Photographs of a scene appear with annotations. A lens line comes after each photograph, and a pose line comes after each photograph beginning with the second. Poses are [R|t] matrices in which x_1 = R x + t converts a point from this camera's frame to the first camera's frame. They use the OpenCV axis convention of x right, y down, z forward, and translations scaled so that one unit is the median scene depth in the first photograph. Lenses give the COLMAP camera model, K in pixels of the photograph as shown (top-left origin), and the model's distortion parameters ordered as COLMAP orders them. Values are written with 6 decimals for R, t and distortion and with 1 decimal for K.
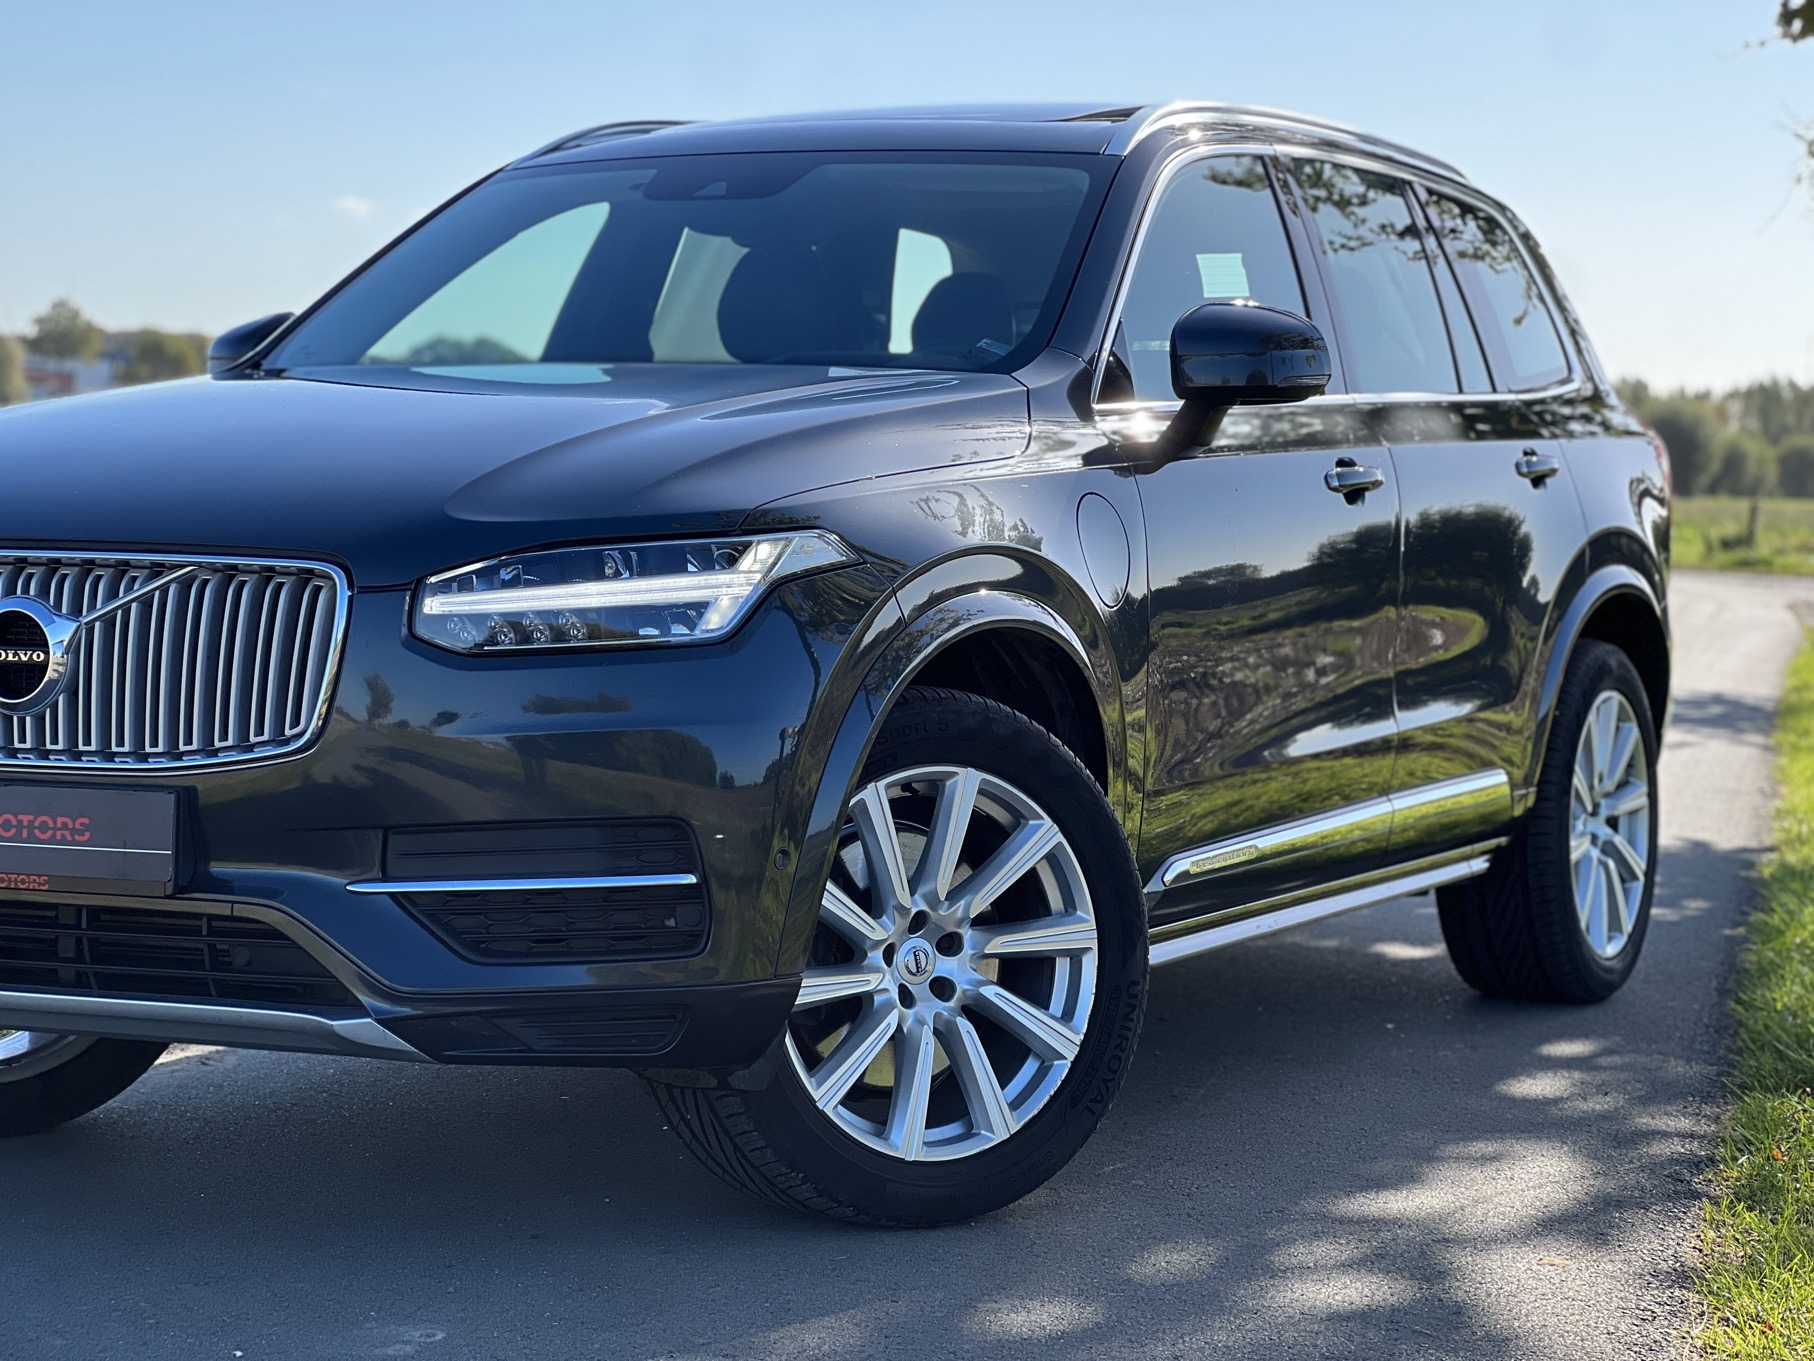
lens RADIAL K [[4108.3, 0, 921.2], [0, 4108.3, 662.3], [0, 0, 1]] dist [0.104760, 0.000000]
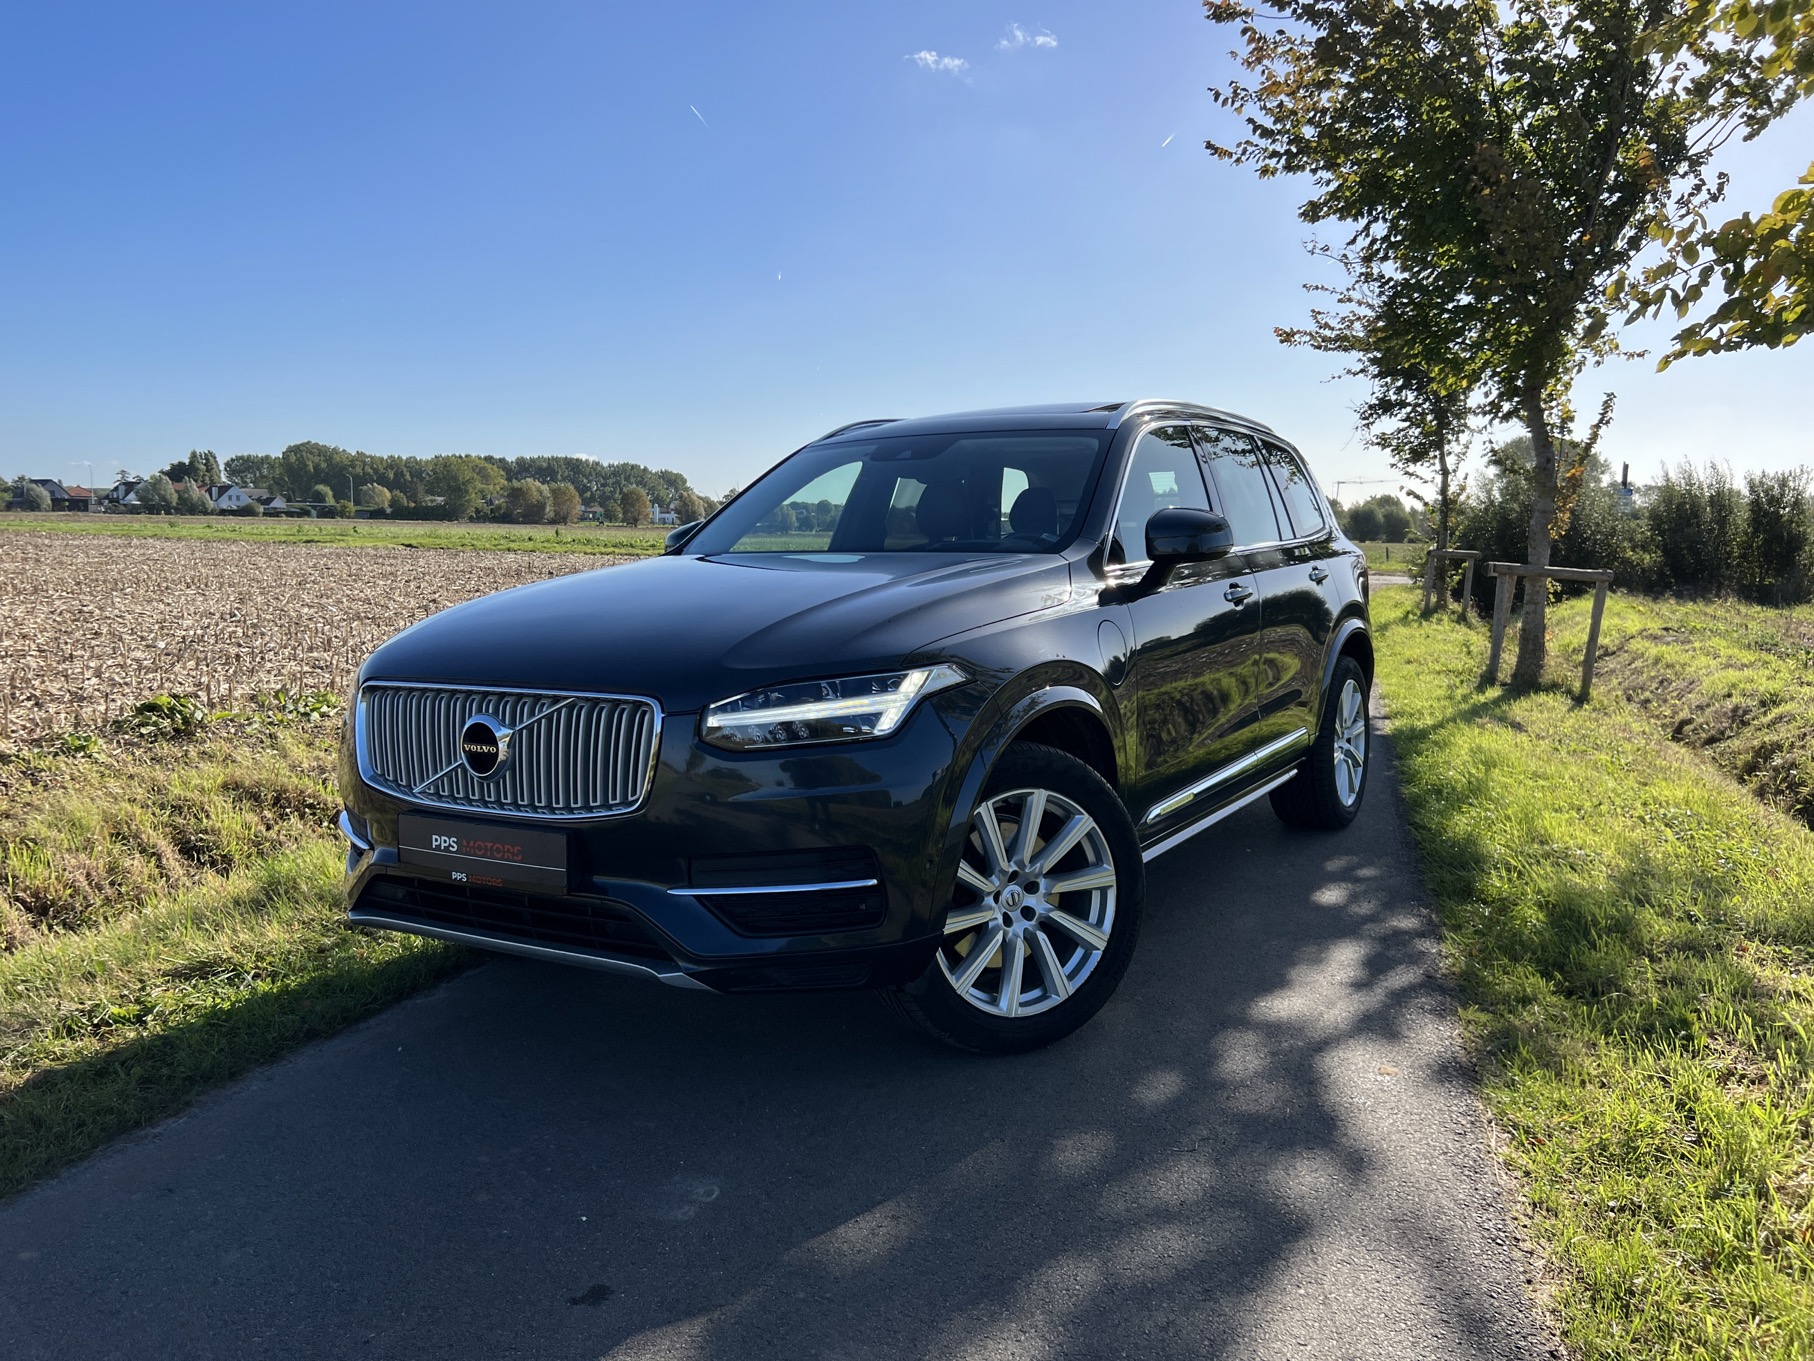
lens RADIAL K [[1409.5, 0, 909.8], [0, 1409.5, 696.0], [0, 0, 1]] dist [0.070049, -0.085274]
pose [[0.996506, -0.018431, -0.081458, 0.005692], [0.023565, 0.997765, 0.062526, -0.051682], [0.080123, -0.064227, 0.994714, 0.397052]]
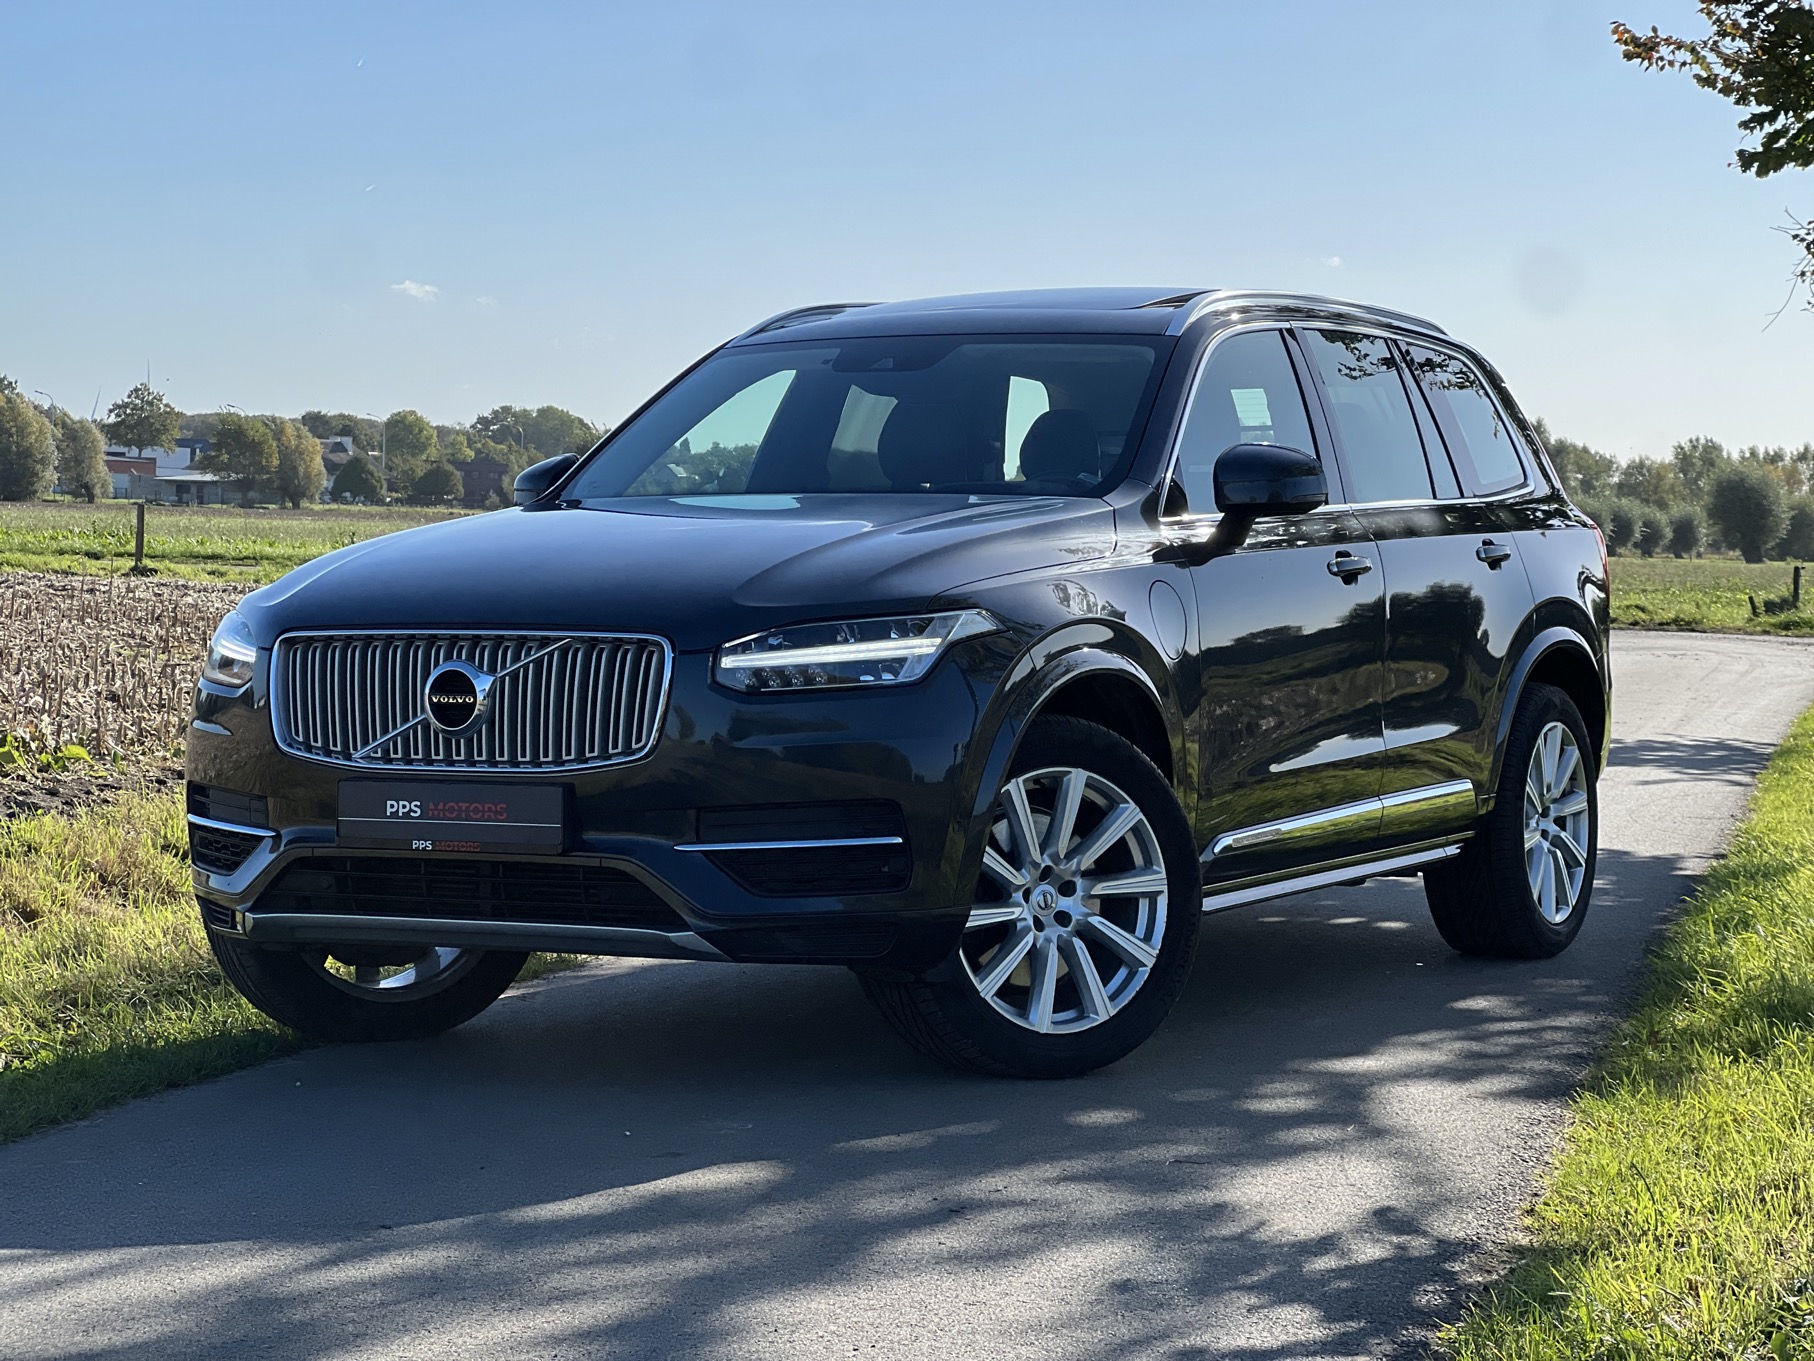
lens RADIAL K [[4108.3, 0, 895.6], [0, 4108.3, 686.6], [0, 0, 1]] dist [0.104760, 0.000000]
pose [[0.999638, -0.012981, -0.023581, -0.018711], [0.012698, 0.999846, -0.012119, 0.013085], [0.023735, 0.011815, 0.999648, -0.472227]]
